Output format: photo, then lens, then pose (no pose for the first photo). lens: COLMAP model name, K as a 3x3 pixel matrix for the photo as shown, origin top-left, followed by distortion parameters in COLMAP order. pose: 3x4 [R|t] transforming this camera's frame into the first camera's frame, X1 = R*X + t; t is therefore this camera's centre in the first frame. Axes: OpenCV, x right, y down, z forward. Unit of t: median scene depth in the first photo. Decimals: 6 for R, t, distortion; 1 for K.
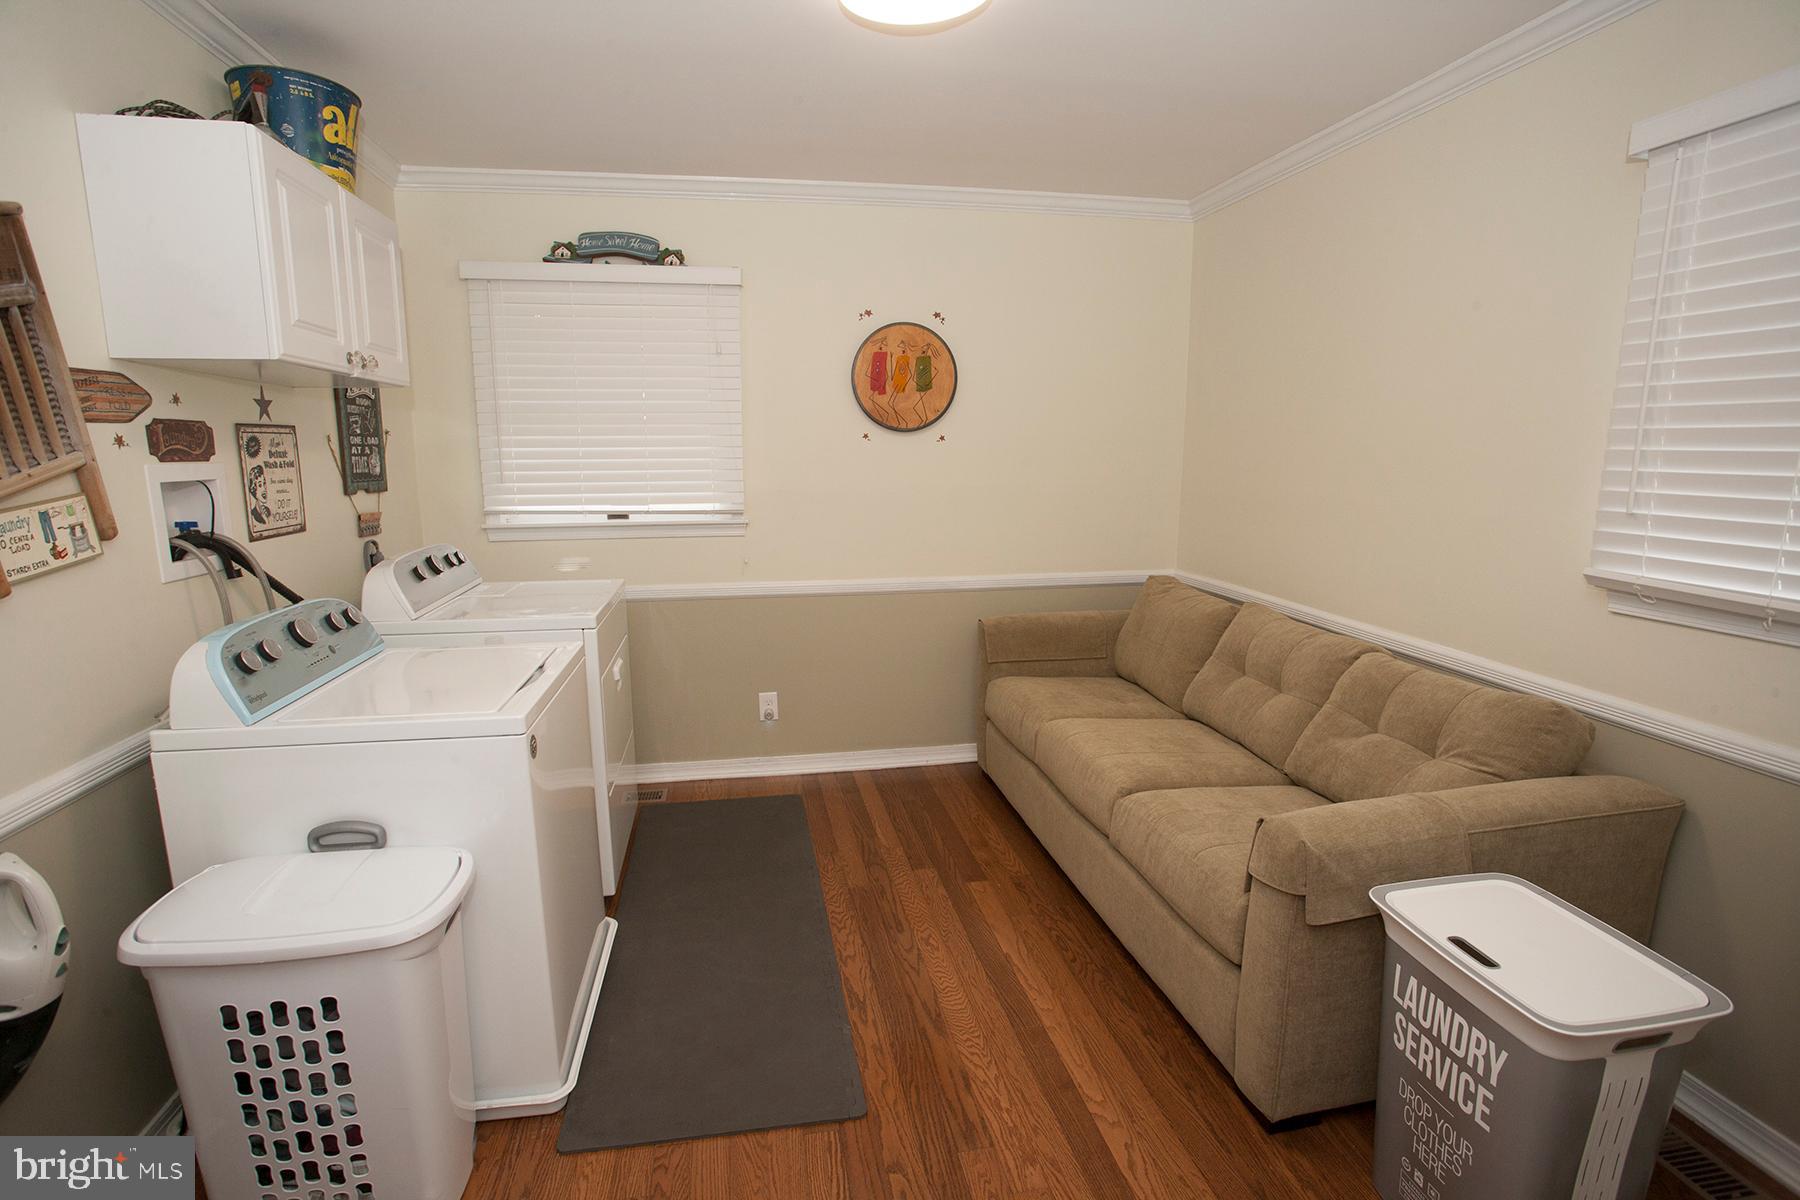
lens RADIAL K [[883.3, 0, 897.2], [0, 883.3, 606.7], [0, 0, 1]] dist [-0.059787, 0.006300]
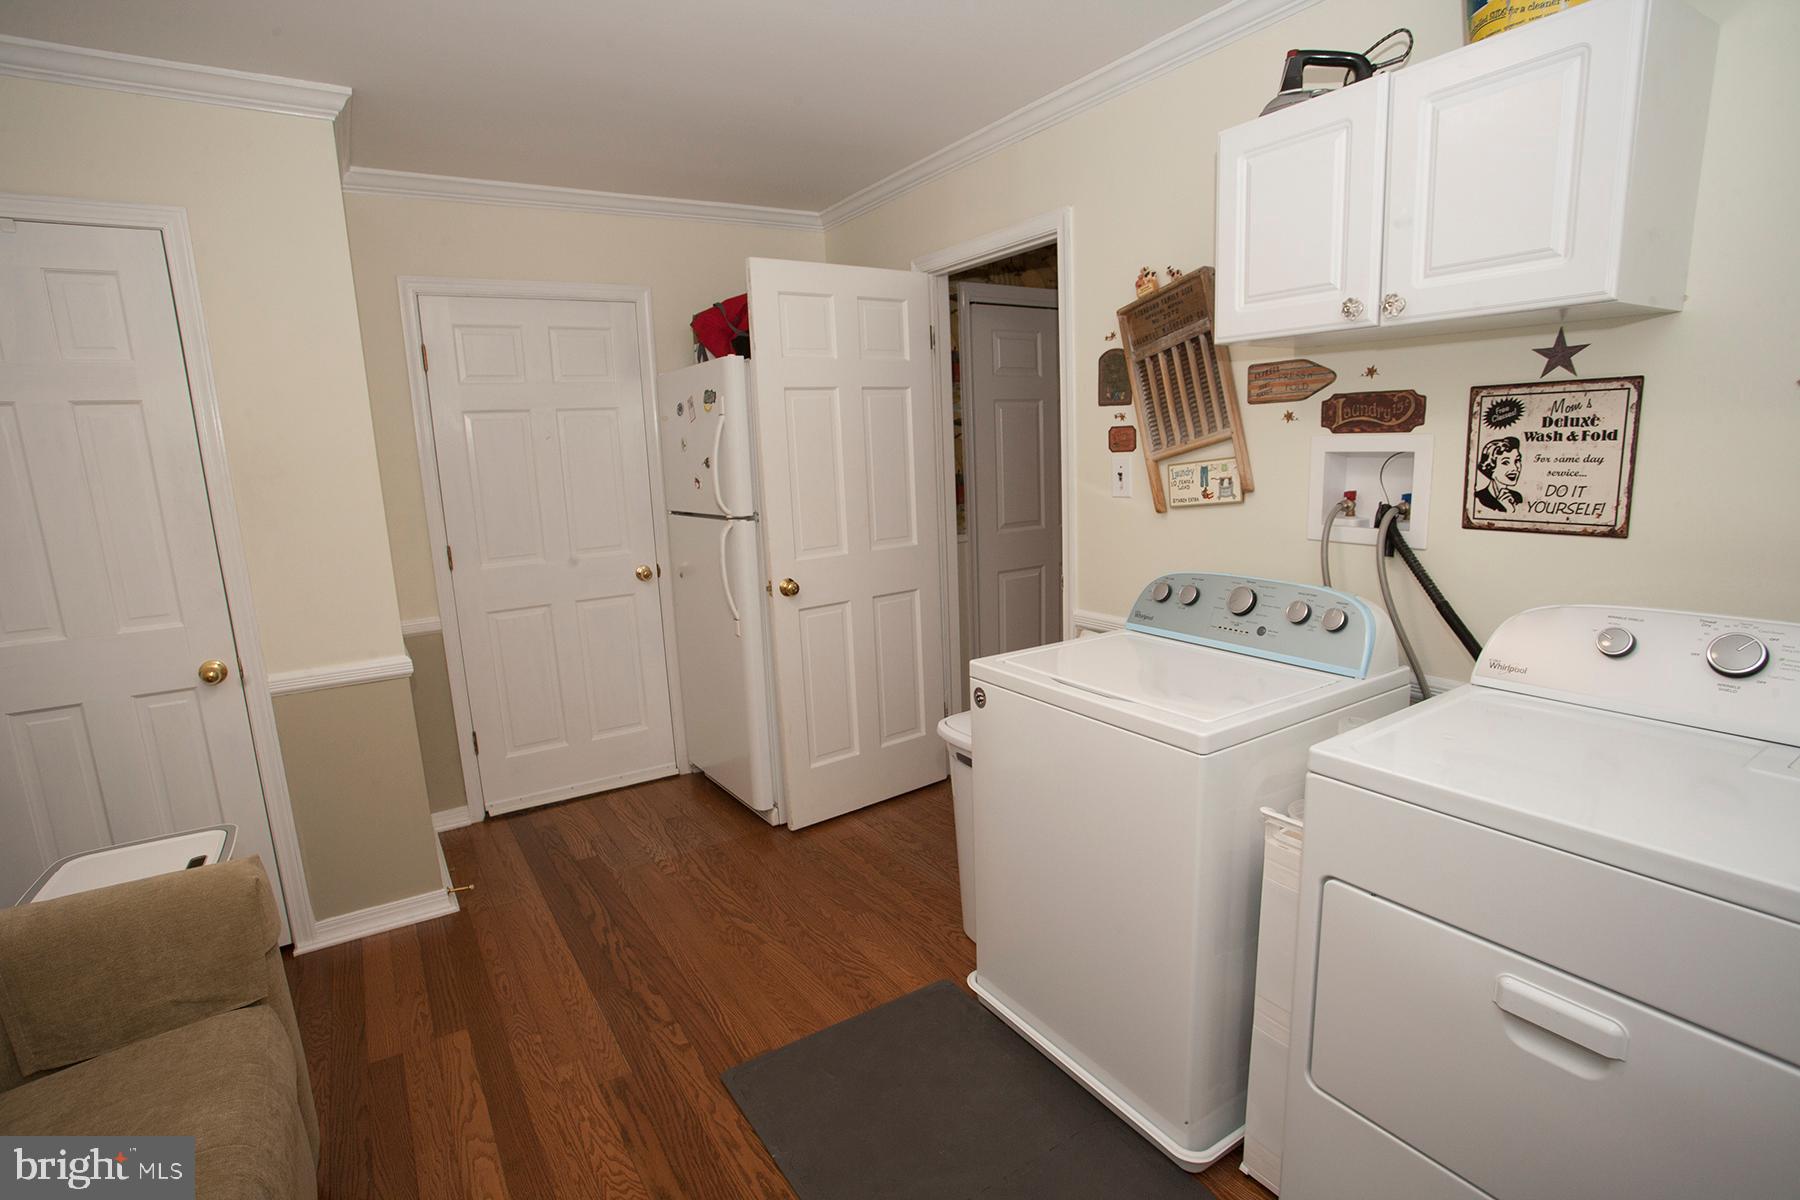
lens RADIAL K [[883.3, 0, 897.1], [0, 883.3, 601.4], [0, 0, 1]] dist [-0.059787, 0.006300]
pose [[-0.927524, 0.102984, -0.359295, 0.088093], [-0.025260, 0.941821, 0.335163, -0.332692], [0.372908, 0.319948, -0.870961, 1.859077]]
